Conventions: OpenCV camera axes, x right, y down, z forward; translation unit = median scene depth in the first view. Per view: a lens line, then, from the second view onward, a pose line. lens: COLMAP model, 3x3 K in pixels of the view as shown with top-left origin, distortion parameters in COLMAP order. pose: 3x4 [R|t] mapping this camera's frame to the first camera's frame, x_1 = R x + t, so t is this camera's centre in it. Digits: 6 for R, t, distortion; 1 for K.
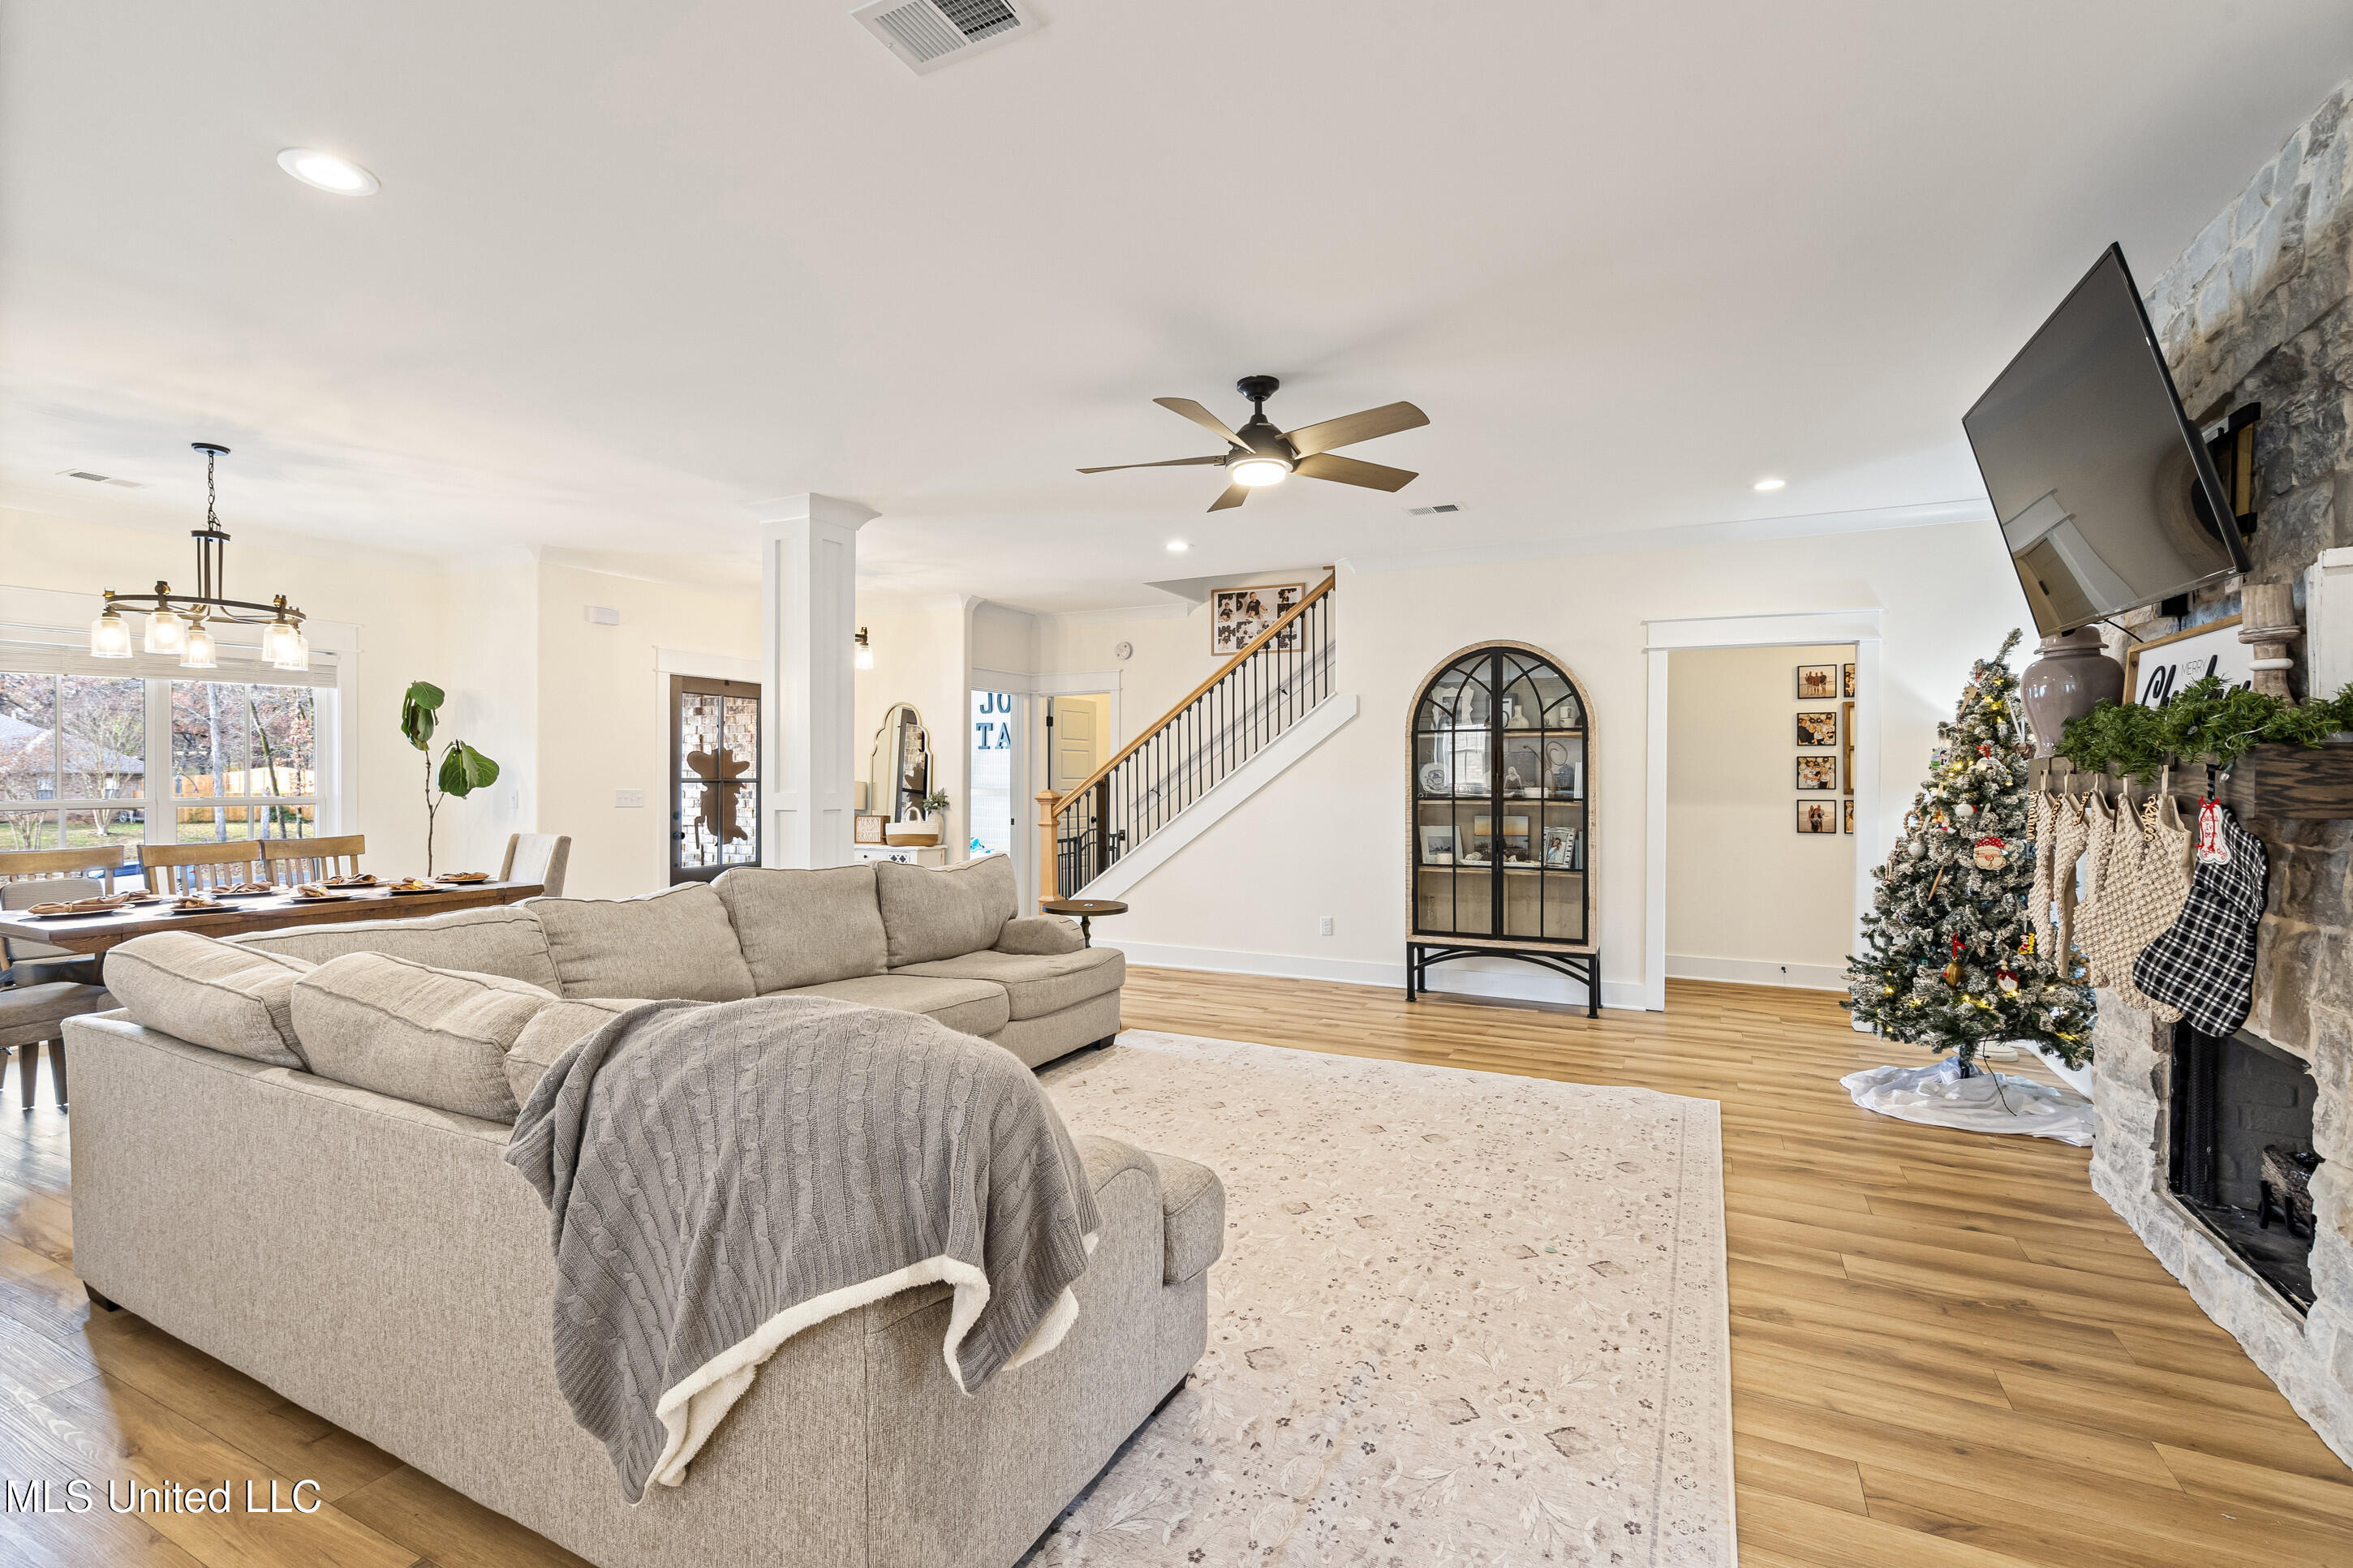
lens RADIAL K [[1072.5, 0, 1164.0], [0, 1072.5, 775.4], [0, 0, 1]] dist [-0.002153, 0.000112]
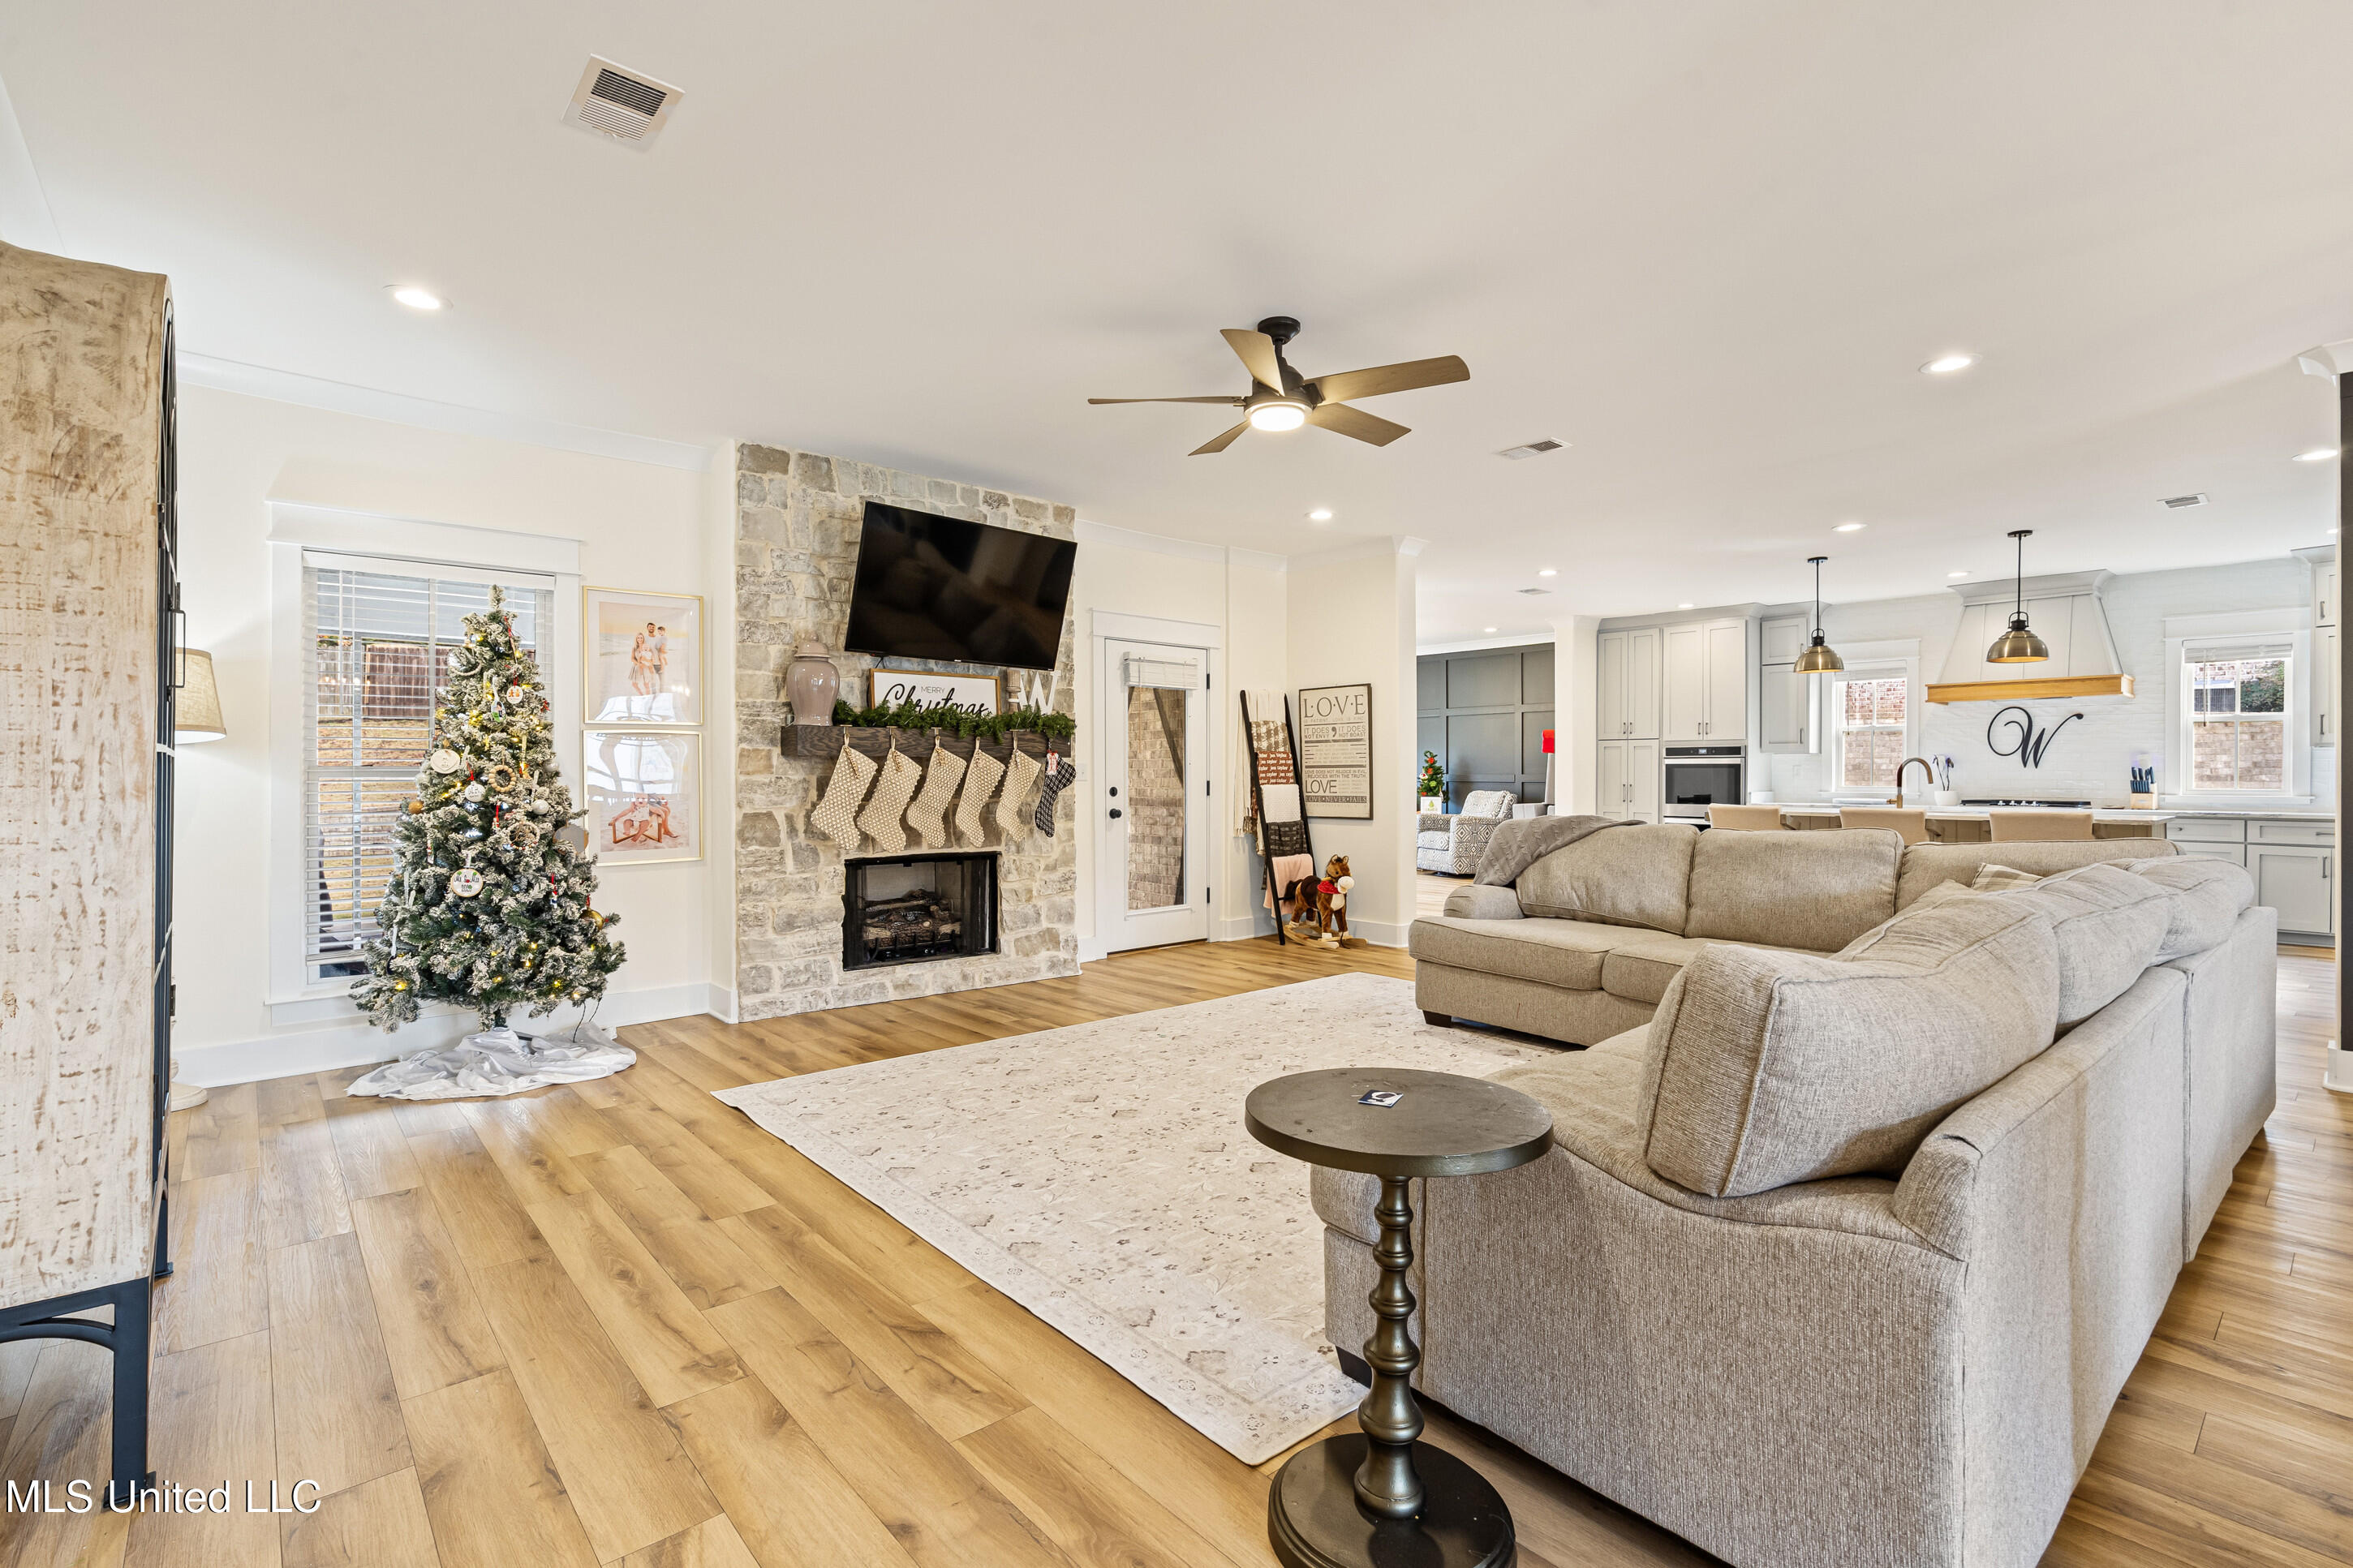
lens RADIAL K [[1072.5, 0, 1164.0], [0, 1072.5, 775.4], [0, 0, 1]] dist [-0.002153, 0.000112]
pose [[-0.924447, -0.002378, 0.381302, -0.122945], [-0.002616, 0.999997, -0.000107, 0.030279], [-0.381301, -0.001096, -0.924450, 1.251827]]
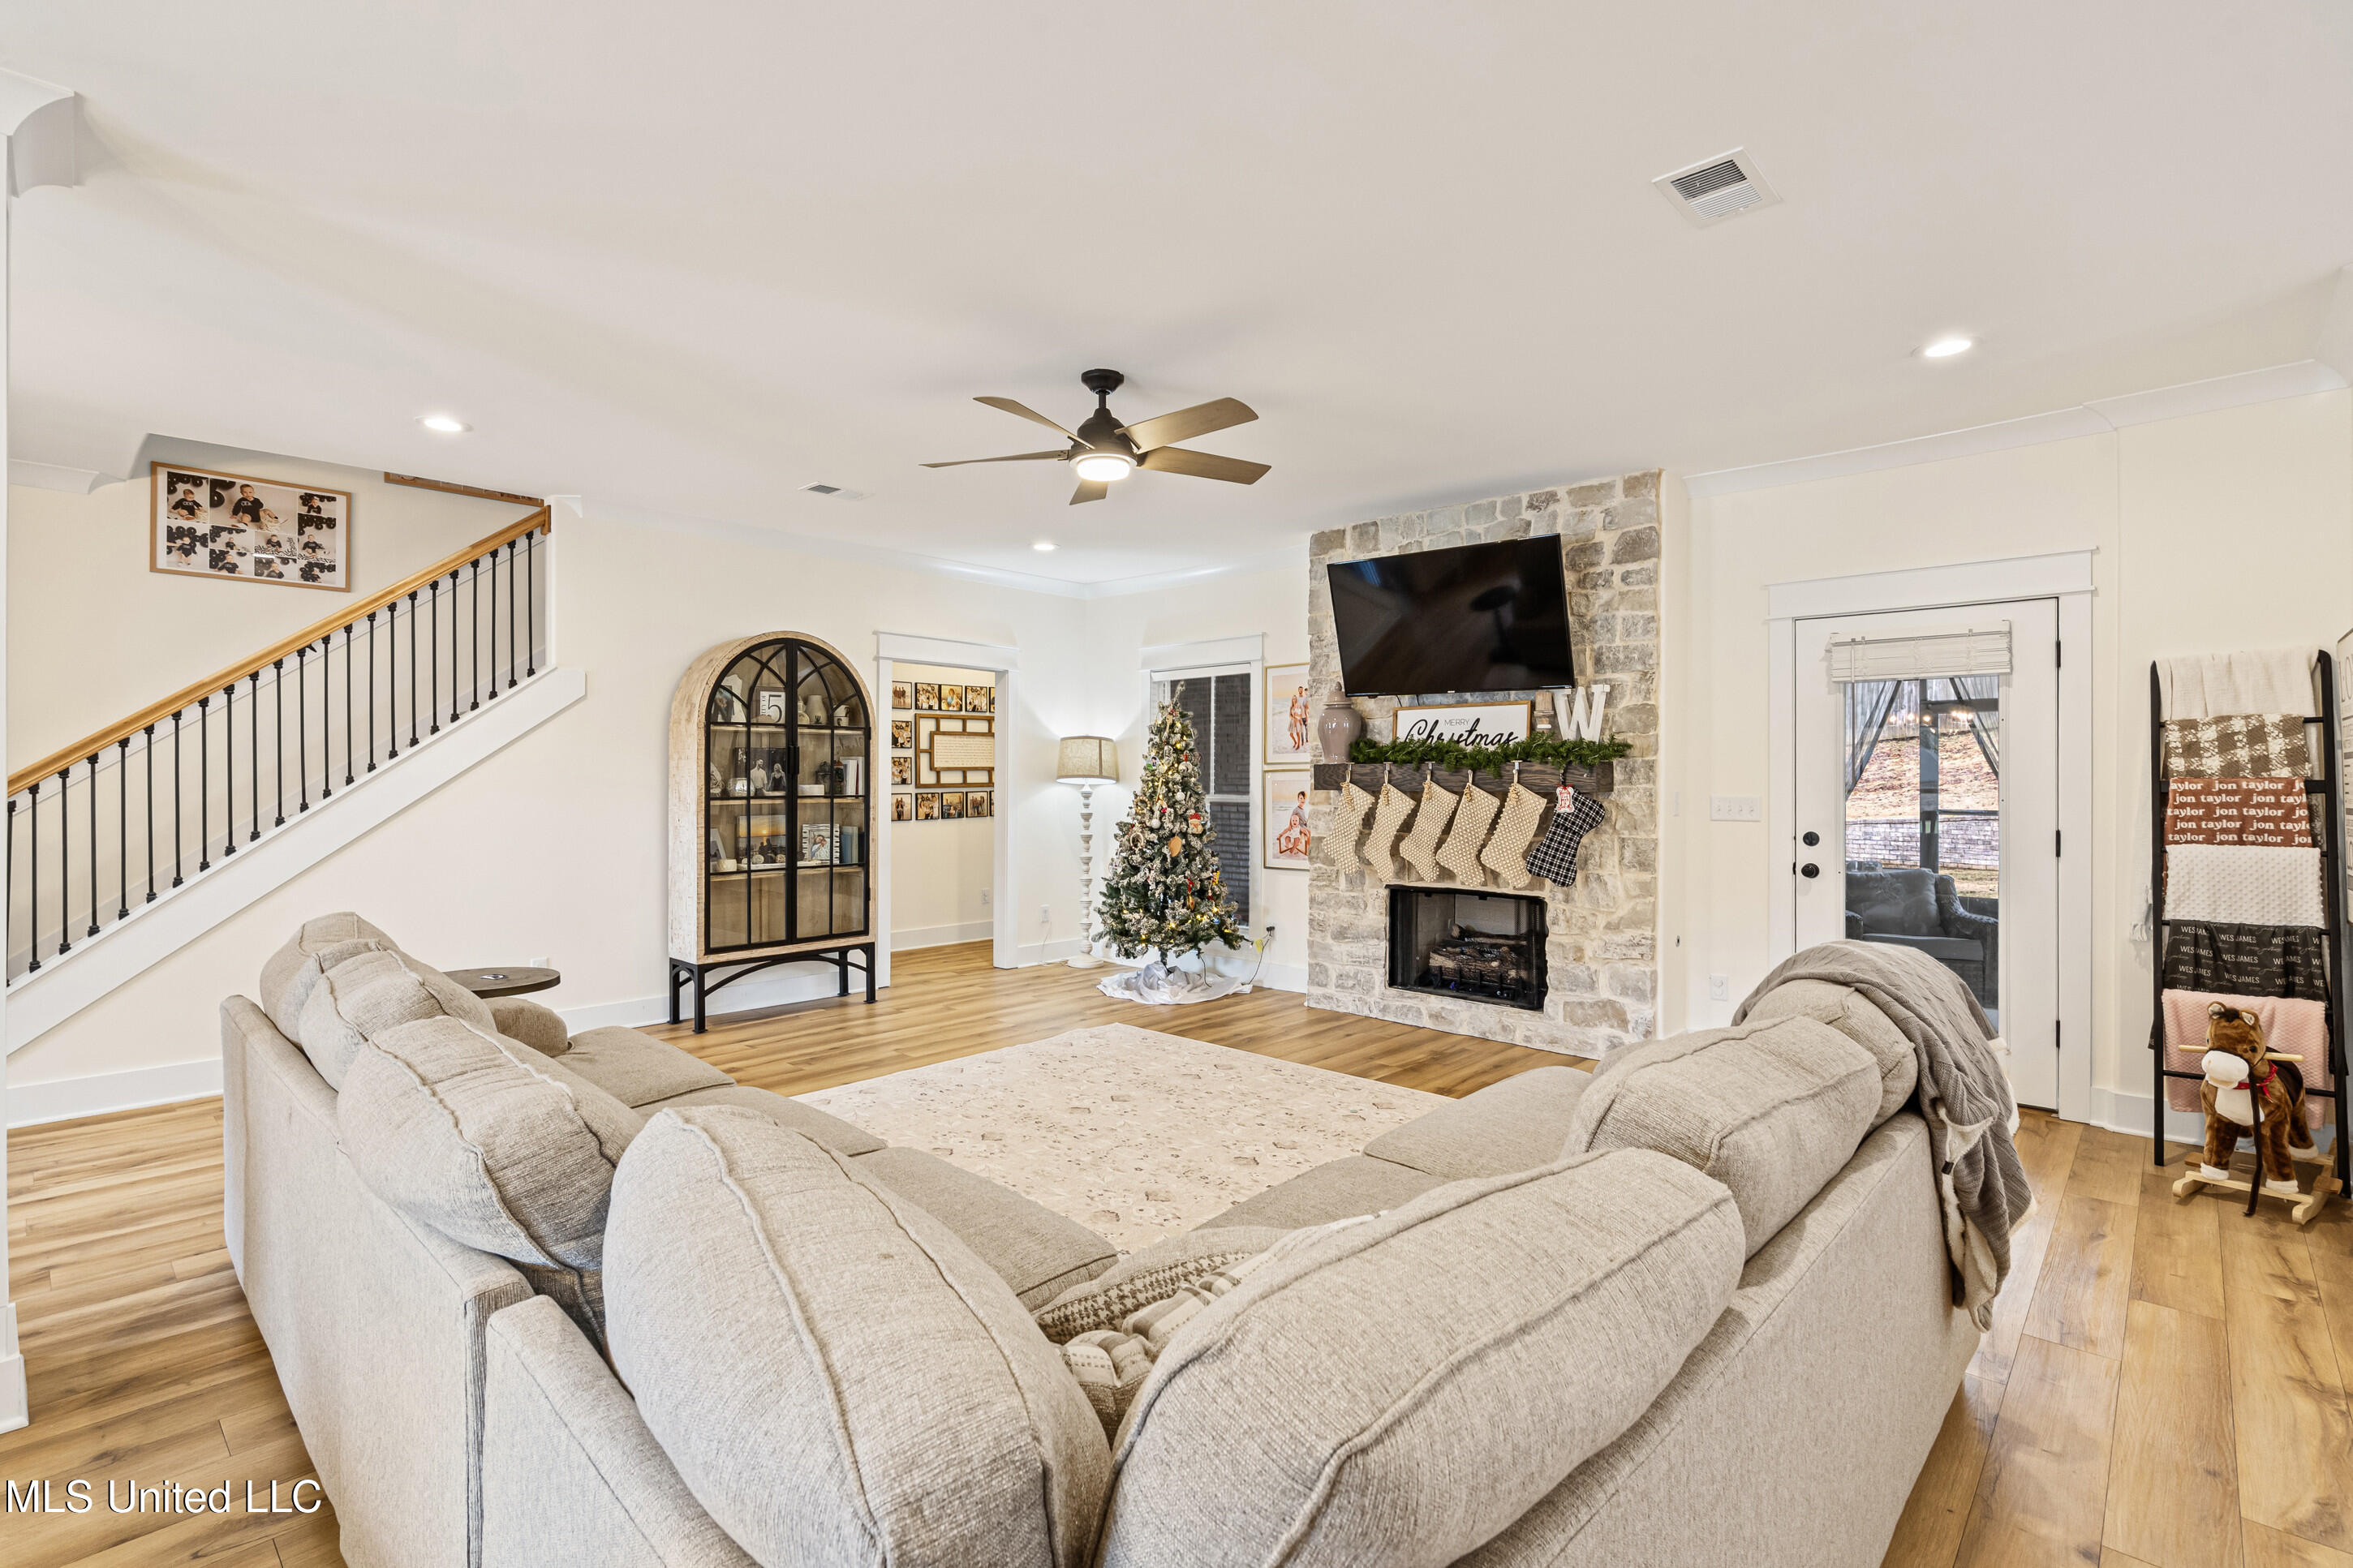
lens RADIAL K [[1088.4, 0, 1157.1], [0, 1088.4, 773.5], [0, 0, 1]] dist [-0.002825, -0.000067]
pose [[0.285414, 0.000047, 0.958404, -0.551873], [-0.001960, 0.999998, 0.000535, -0.000743], [-0.958402, -0.002031, 0.285414, 0.427799]]
